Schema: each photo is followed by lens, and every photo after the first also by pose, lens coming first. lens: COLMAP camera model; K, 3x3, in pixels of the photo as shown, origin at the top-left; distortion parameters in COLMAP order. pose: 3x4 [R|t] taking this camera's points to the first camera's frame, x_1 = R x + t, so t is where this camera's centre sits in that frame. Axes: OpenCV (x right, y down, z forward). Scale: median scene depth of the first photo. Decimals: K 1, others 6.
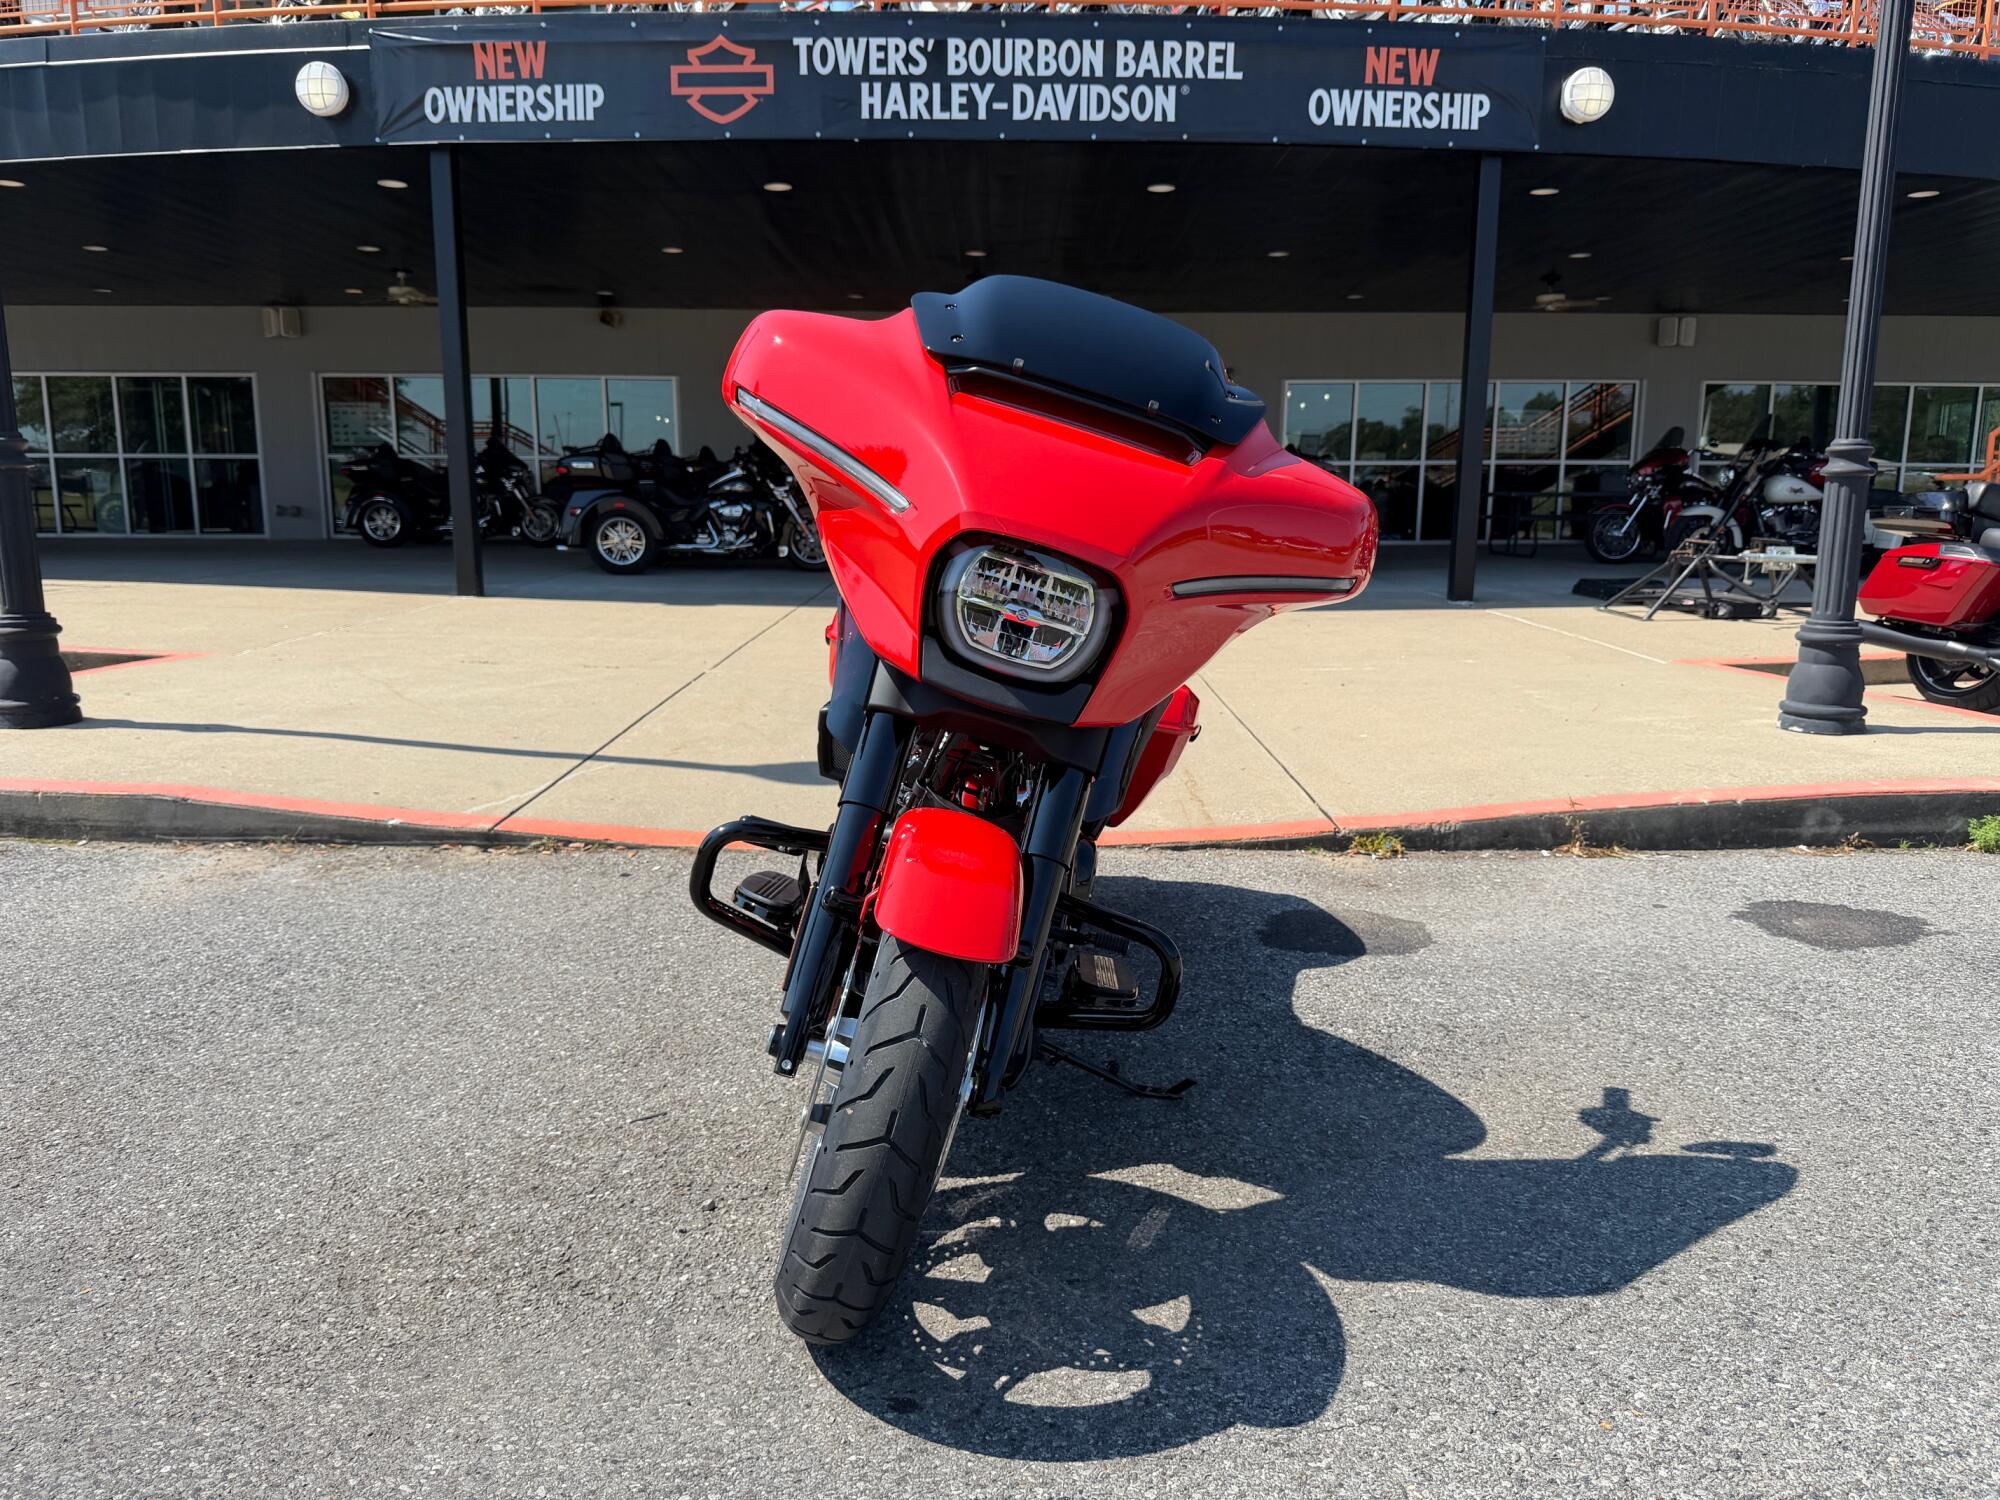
lens RADIAL K [[1414.8, 0, 993.7], [0, 1414.8, 739.8], [0, 0, 1]] dist [0.091074, -0.150005]
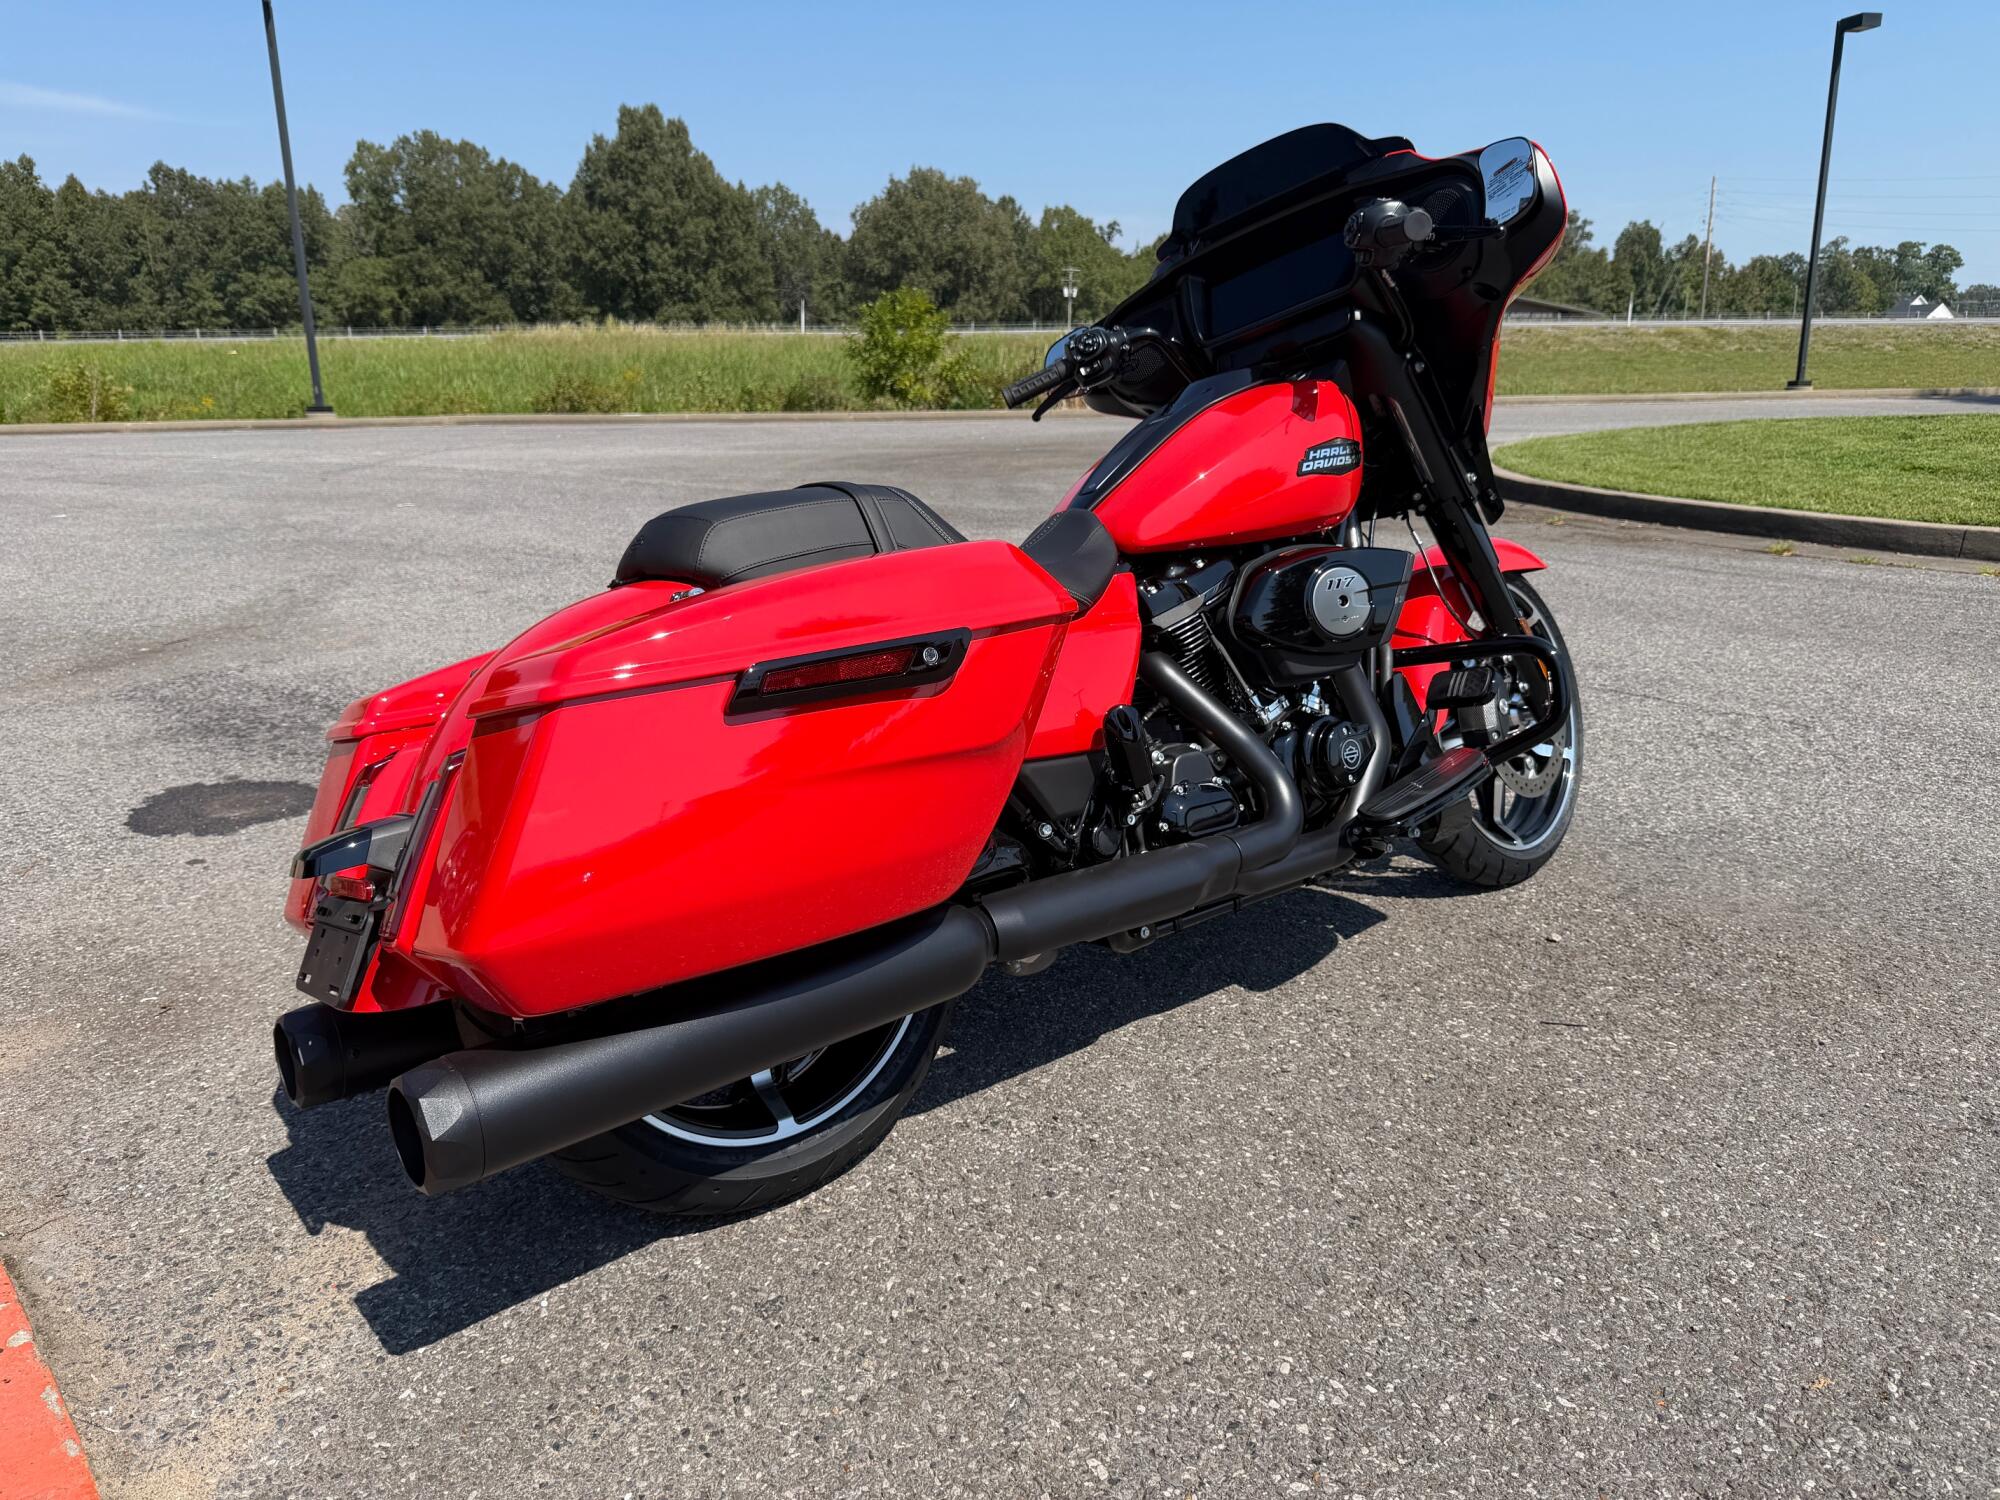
lens RADIAL K [[1401.5, 0, 990.8], [0, 1401.5, 744.1], [0, 0, 1]] dist [0.032968, -0.042119]
pose [[-0.690144, -0.193076, 0.697440, -0.421273], [0.127739, 0.916117, 0.380017, -0.207261], [-0.712309, 0.351357, -0.607589, 1.262614]]
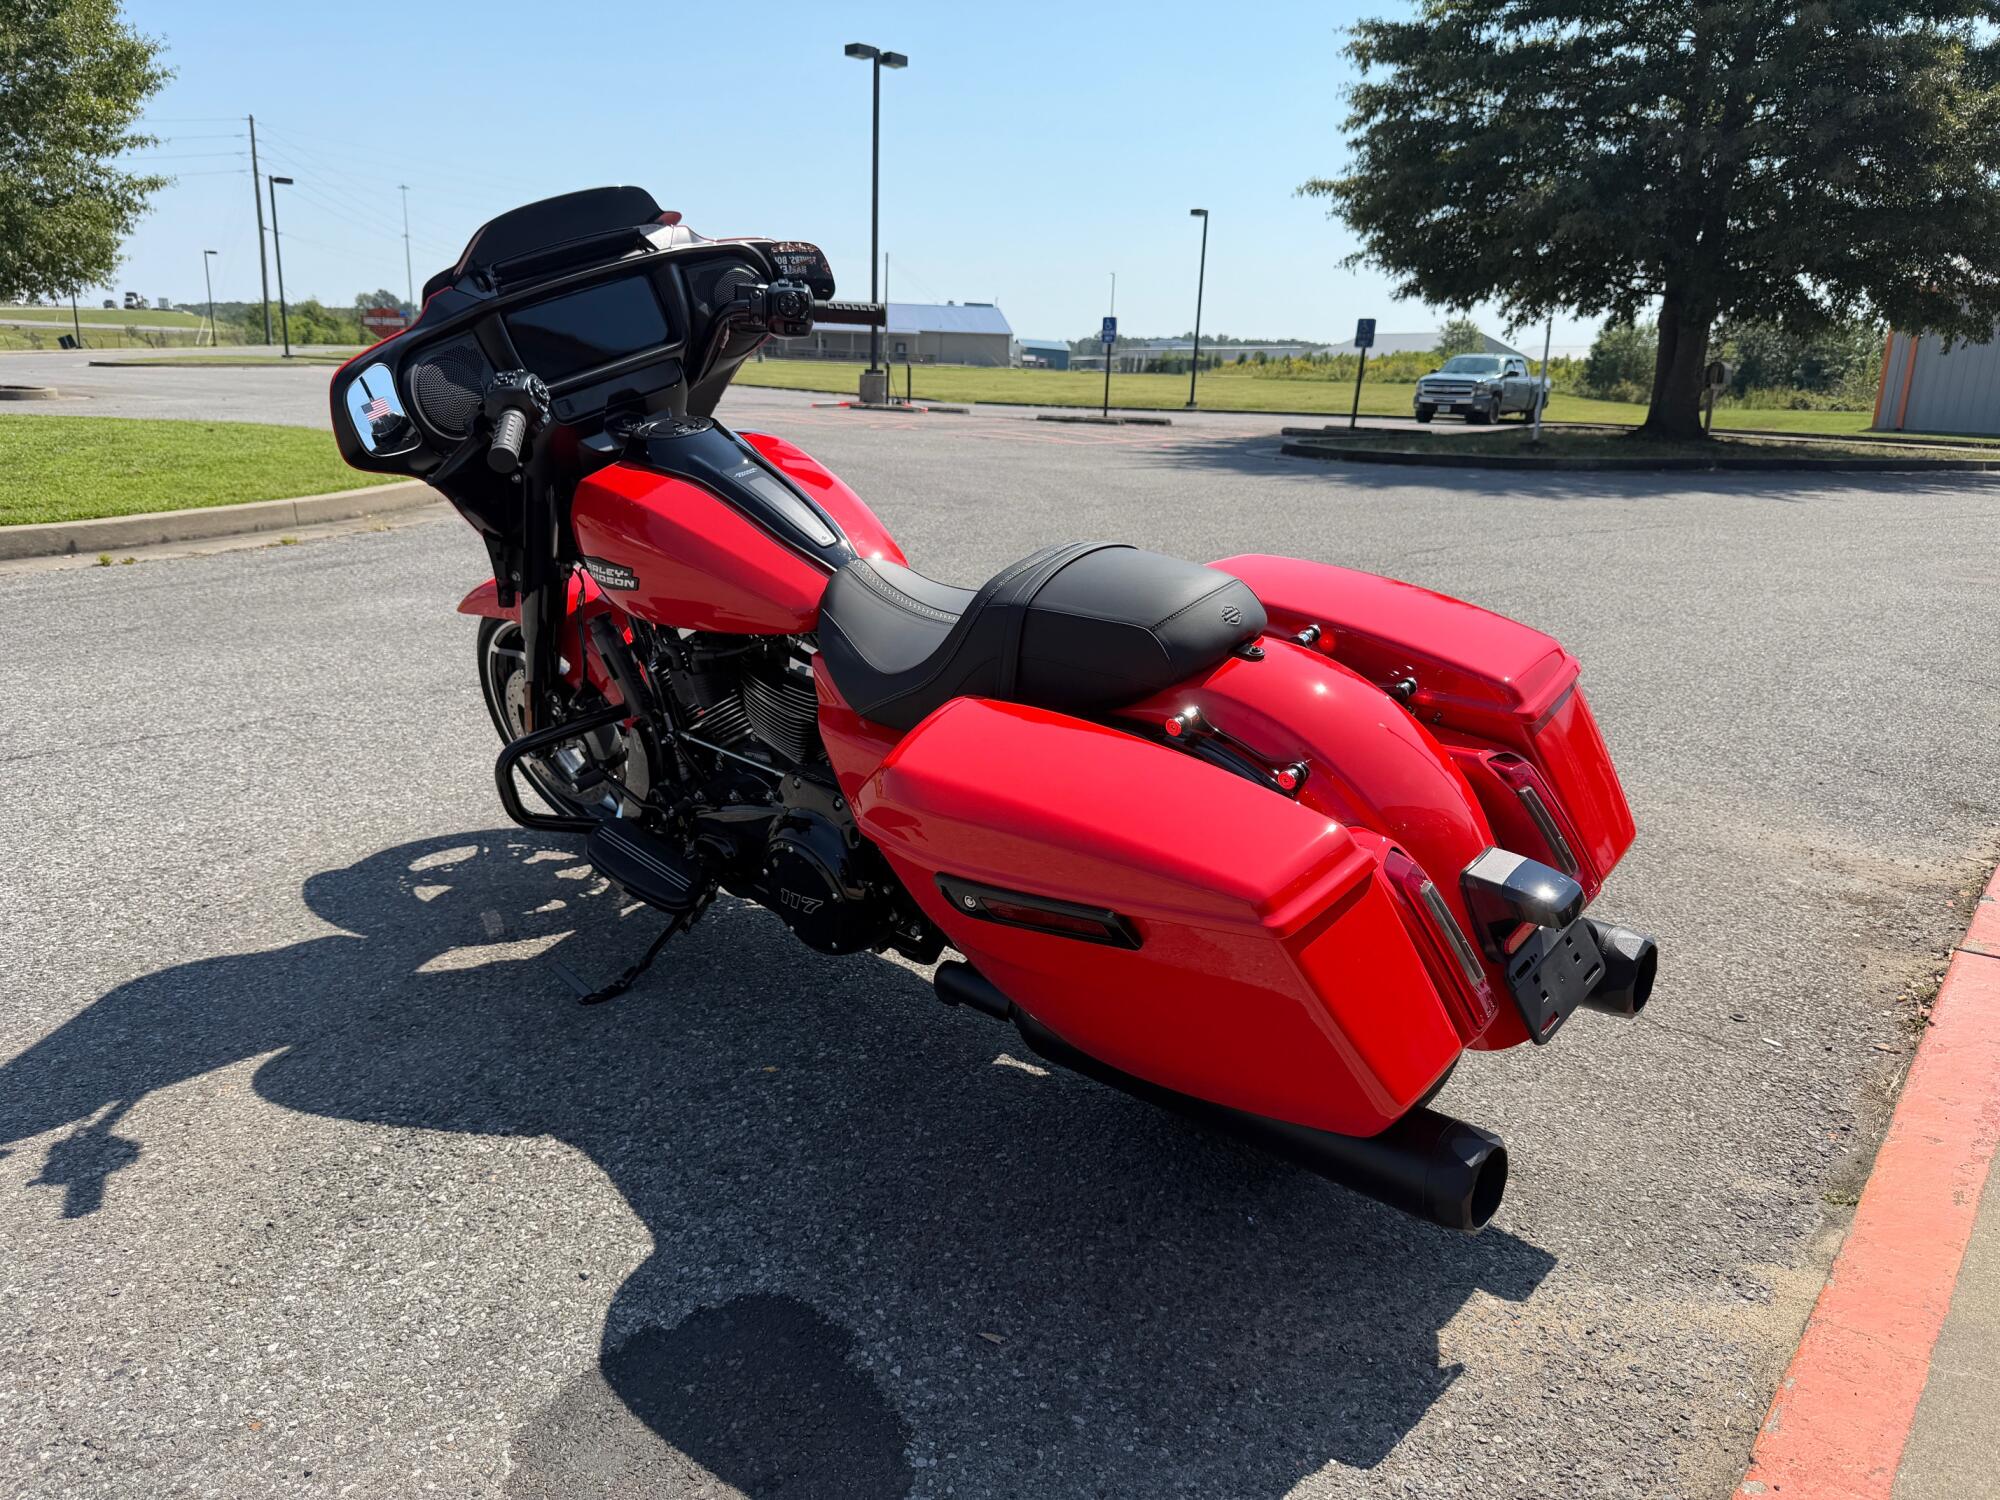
lens RADIAL K [[1401.5, 0, 990.8], [0, 1401.5, 744.1], [0, 0, 1]] dist [0.032968, -0.042119]
pose [[-0.629469, 0.177710, -0.756431, 0.487536], [-0.163754, 0.921293, 0.352710, -0.222214], [0.759575, 0.345888, -0.550824, 1.258700]]
